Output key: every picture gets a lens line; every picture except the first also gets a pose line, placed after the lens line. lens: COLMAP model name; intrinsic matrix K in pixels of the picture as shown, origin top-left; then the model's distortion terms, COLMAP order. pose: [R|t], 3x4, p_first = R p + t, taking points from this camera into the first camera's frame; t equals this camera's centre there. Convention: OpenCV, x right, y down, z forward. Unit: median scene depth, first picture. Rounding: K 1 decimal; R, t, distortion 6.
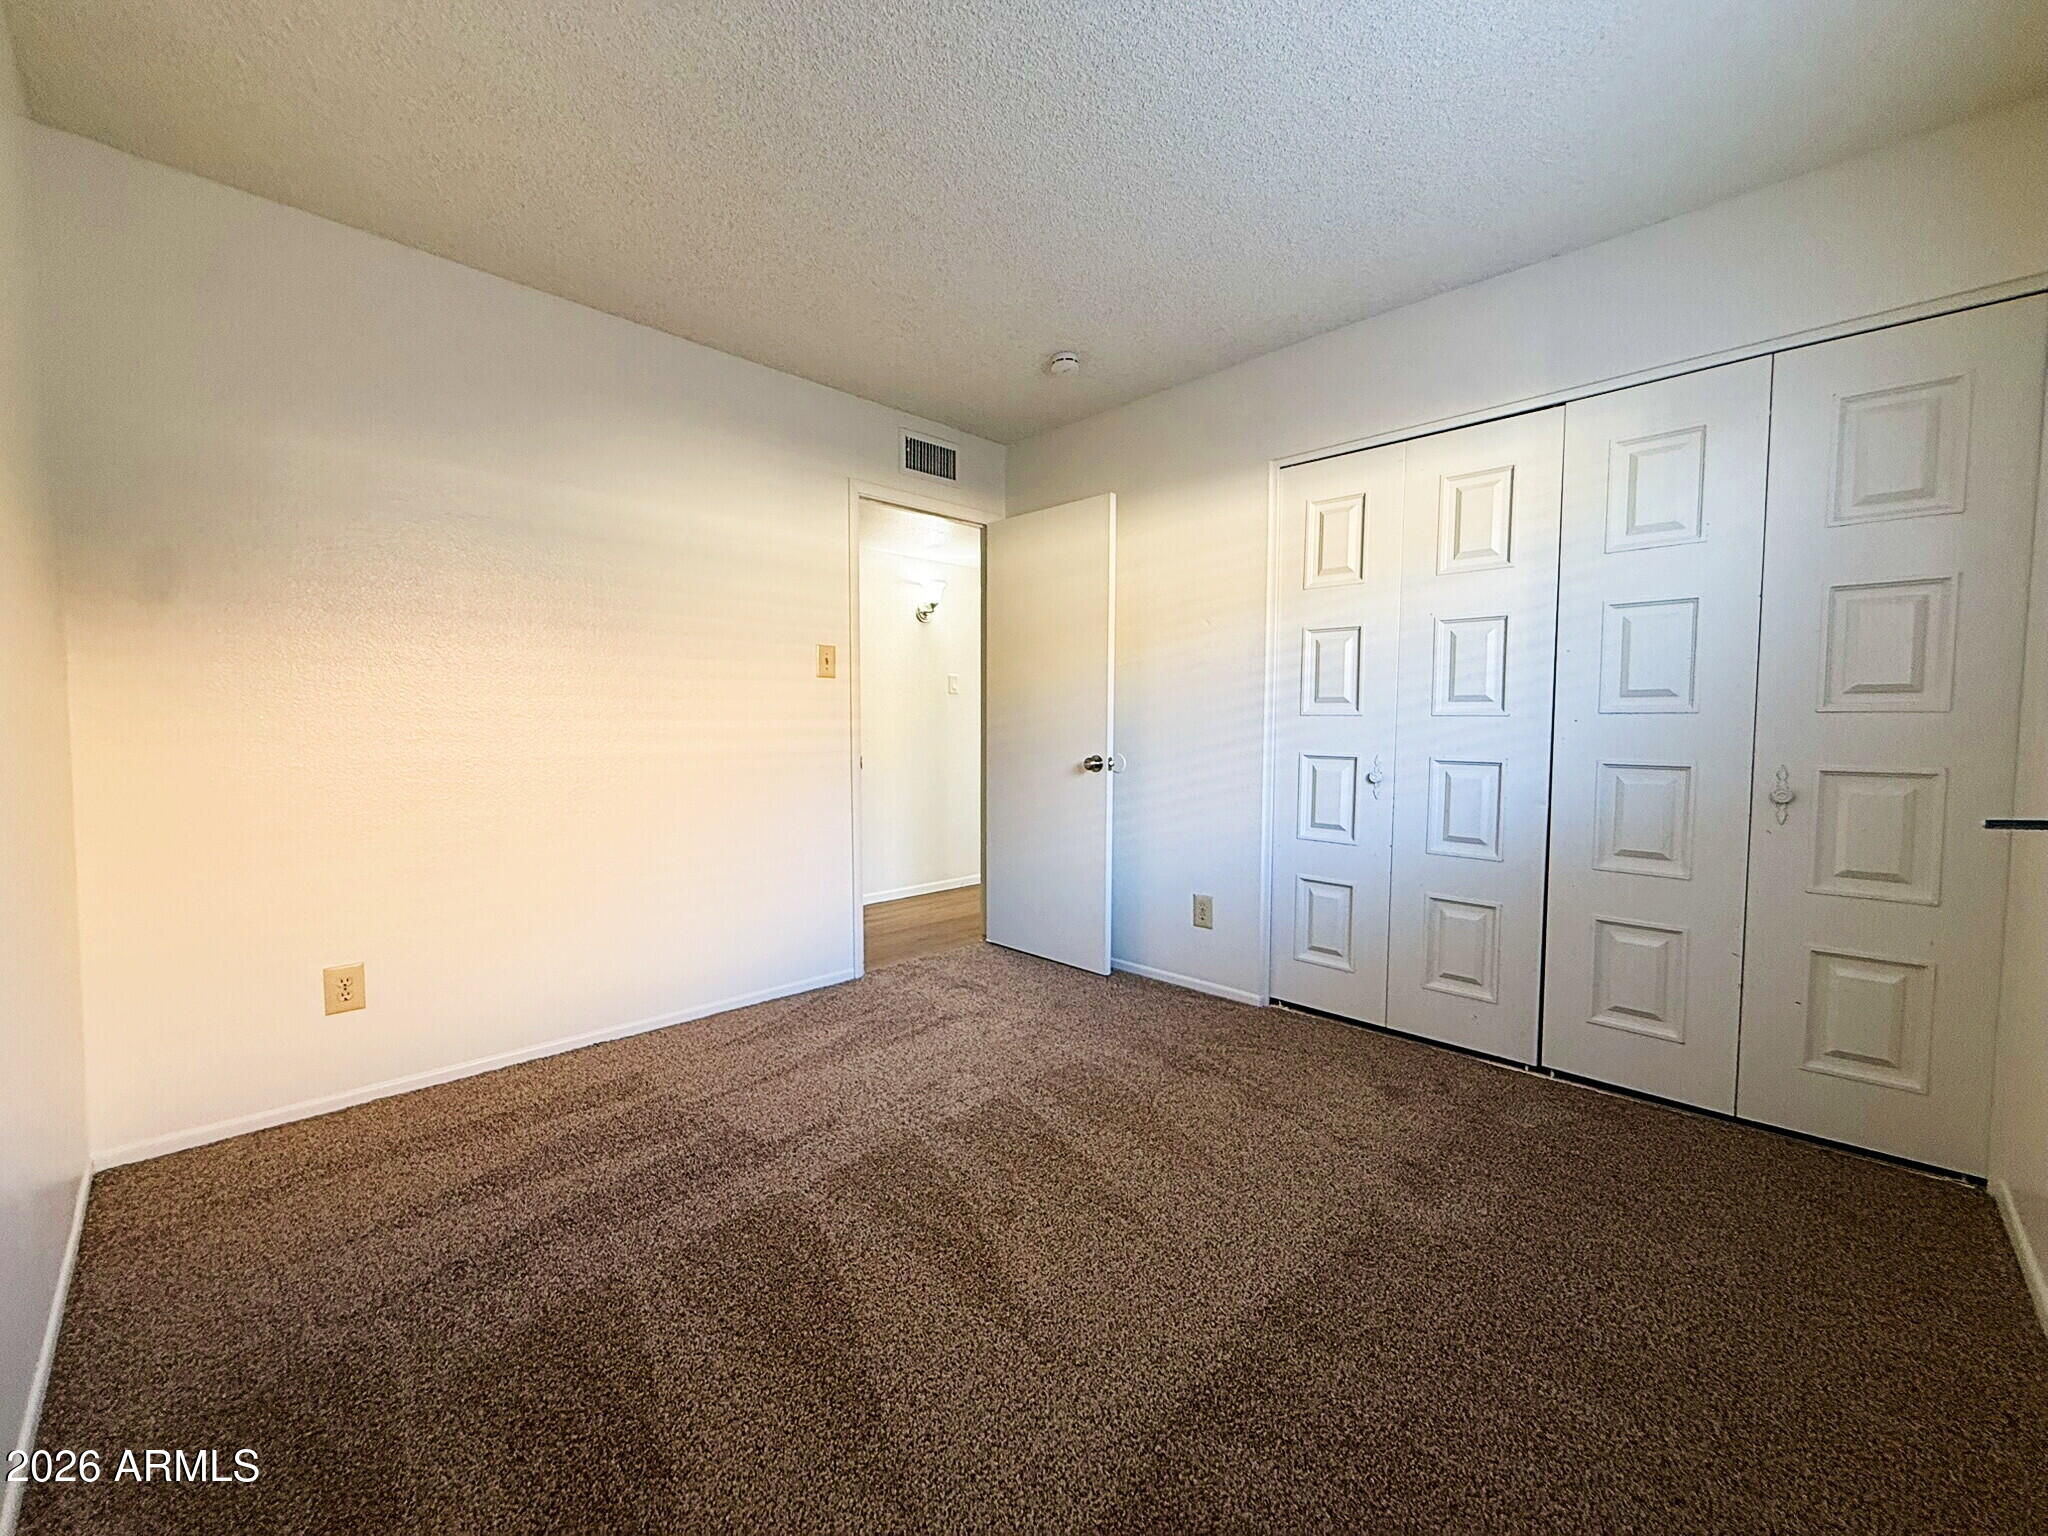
lens RADIAL K [[816.1, 0, 1018.9], [0, 816.1, 768.5], [0, 0, 1]] dist [0.000353, -0.000108]
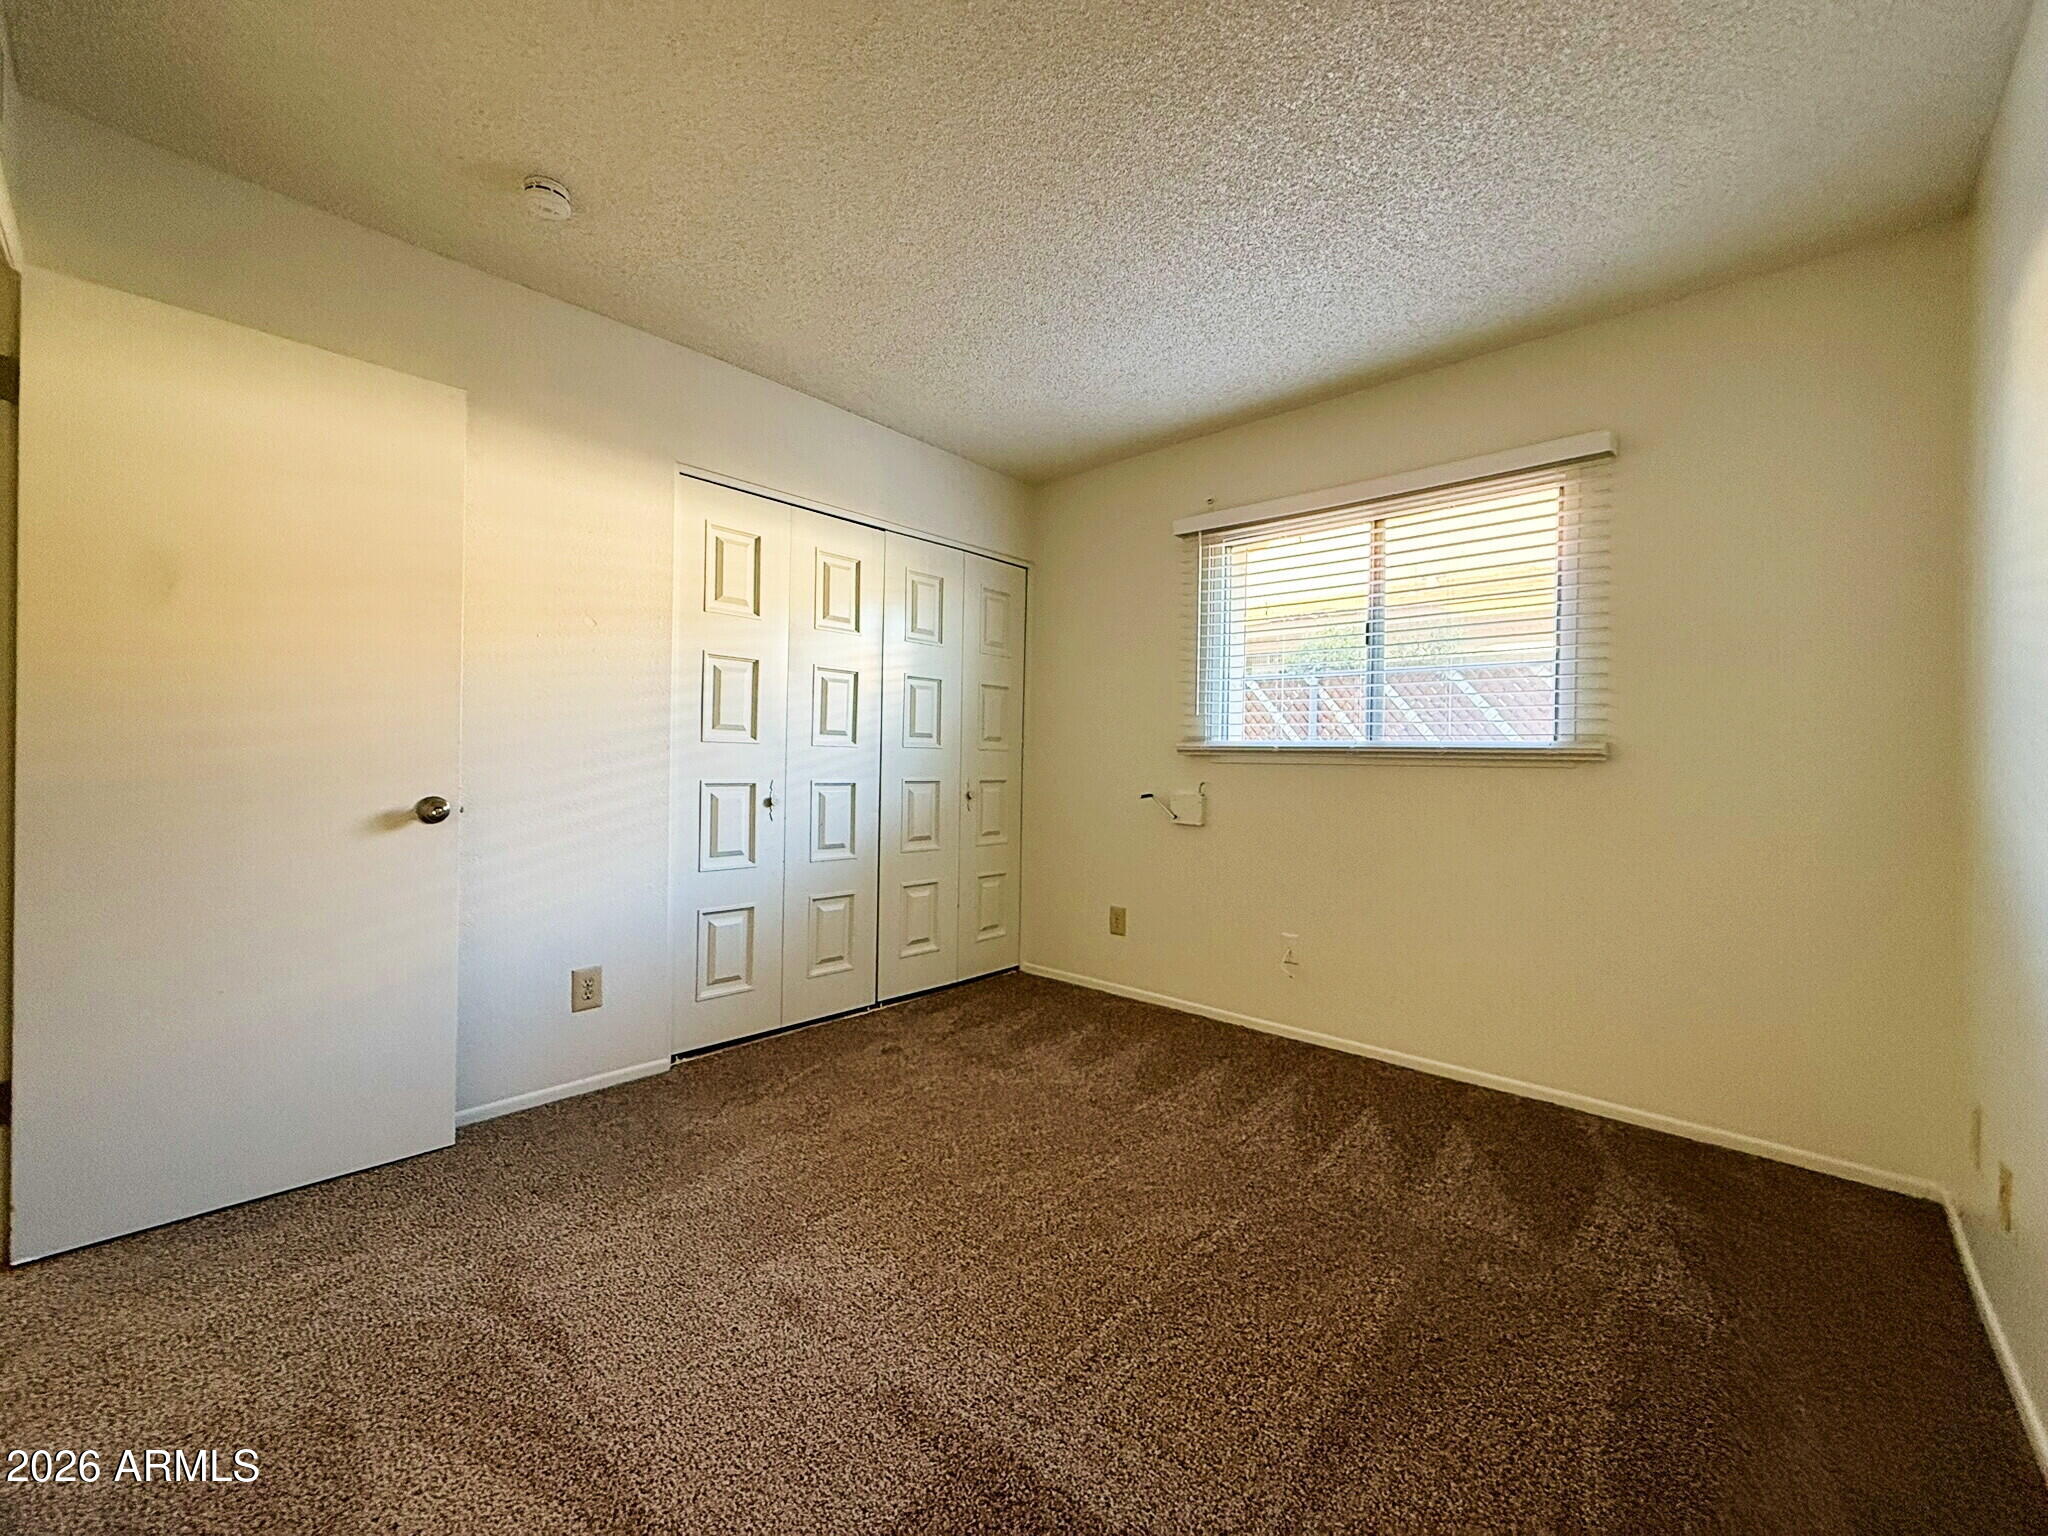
lens RADIAL K [[816.1, 0, 1020.7], [0, 816.1, 759.6], [0, 0, 1]] dist [0.000353, -0.000108]
pose [[-0.037408, -0.001972, 0.999298, -0.644306], [0.039253, 0.999223, 0.003441, -0.033724], [-0.998529, 0.039354, -0.037301, 0.689496]]
